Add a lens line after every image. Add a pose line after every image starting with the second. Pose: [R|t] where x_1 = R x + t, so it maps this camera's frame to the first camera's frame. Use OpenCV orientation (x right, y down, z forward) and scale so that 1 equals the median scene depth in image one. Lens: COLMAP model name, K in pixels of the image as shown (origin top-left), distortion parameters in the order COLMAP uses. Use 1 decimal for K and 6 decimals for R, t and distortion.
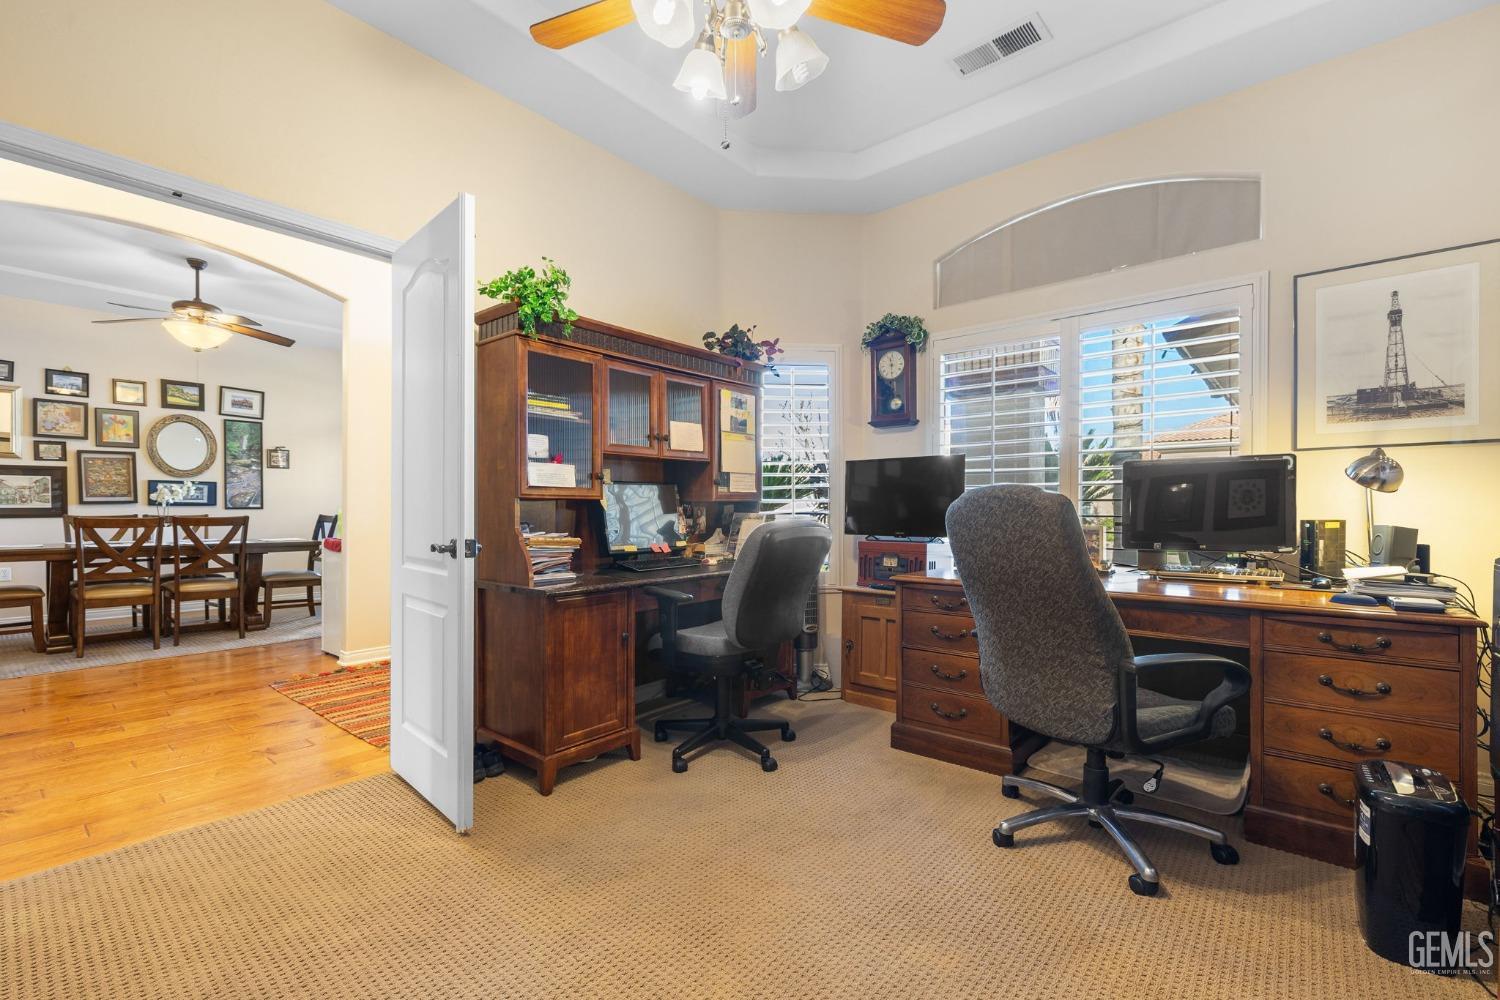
lens RADIAL K [[644.4, 0, 744.3], [0, 644.4, 512.6], [0, 0, 1]] dist [0.003111, -0.000119]
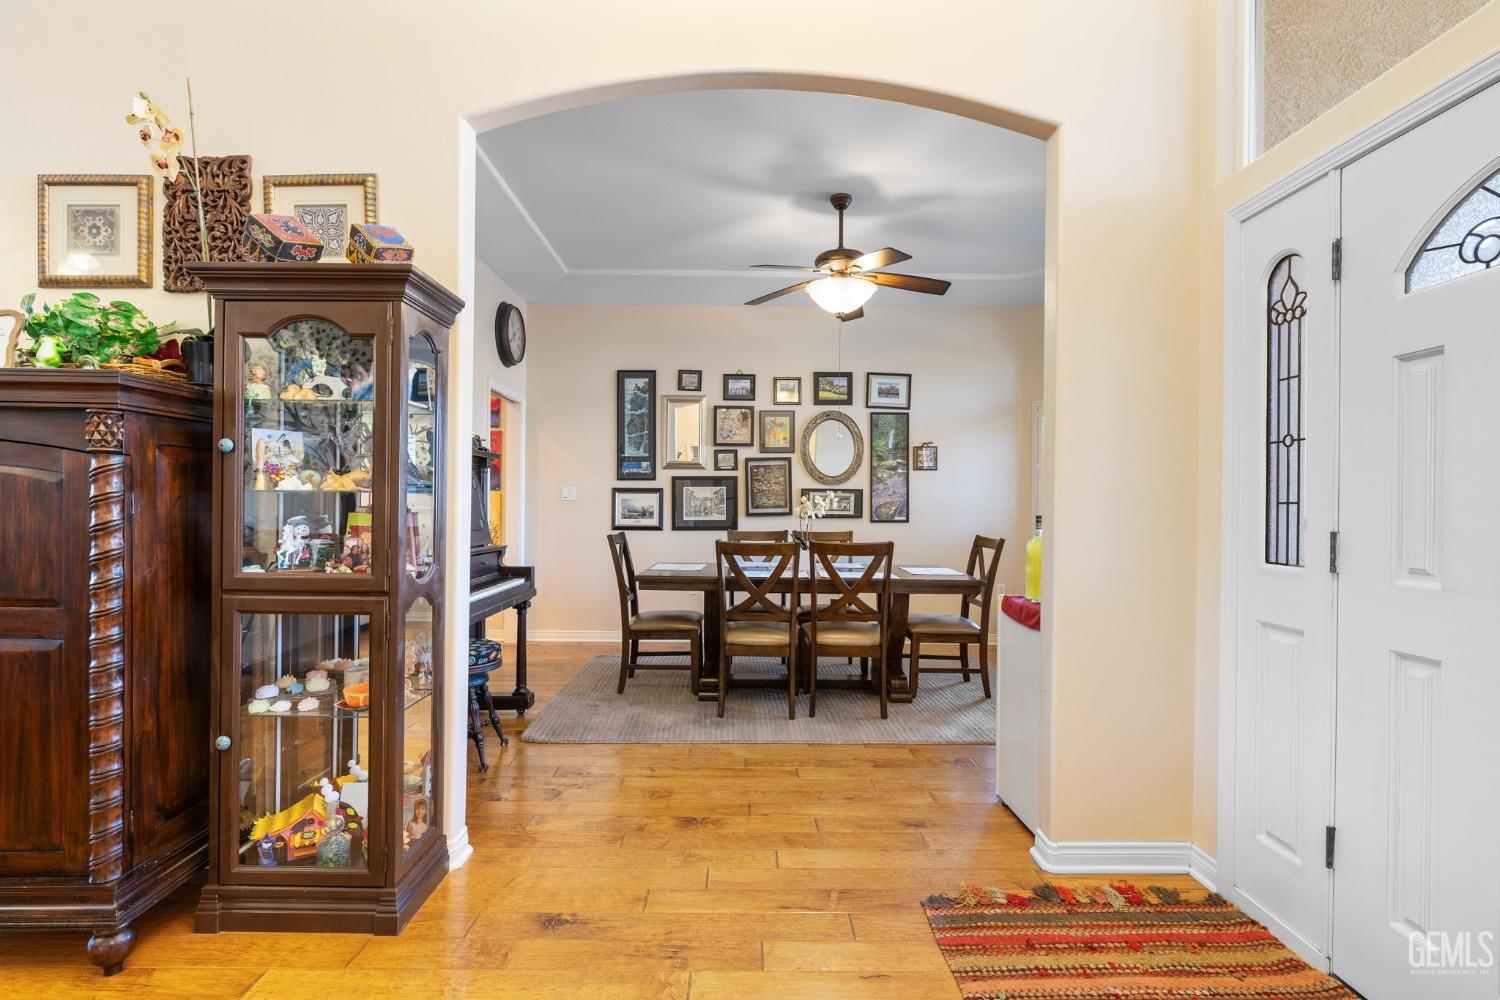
lens RADIAL K [[702.2, 0, 746.5], [0, 702.2, 501.2], [0, 0, 1]] dist [-0.004747, 0.002076]
pose [[0.650438, -0.000832, -0.759559, -0.264423], [-0.011234, 0.999879, -0.010715, -0.023822], [0.759476, 0.015503, 0.650351, 0.345512]]
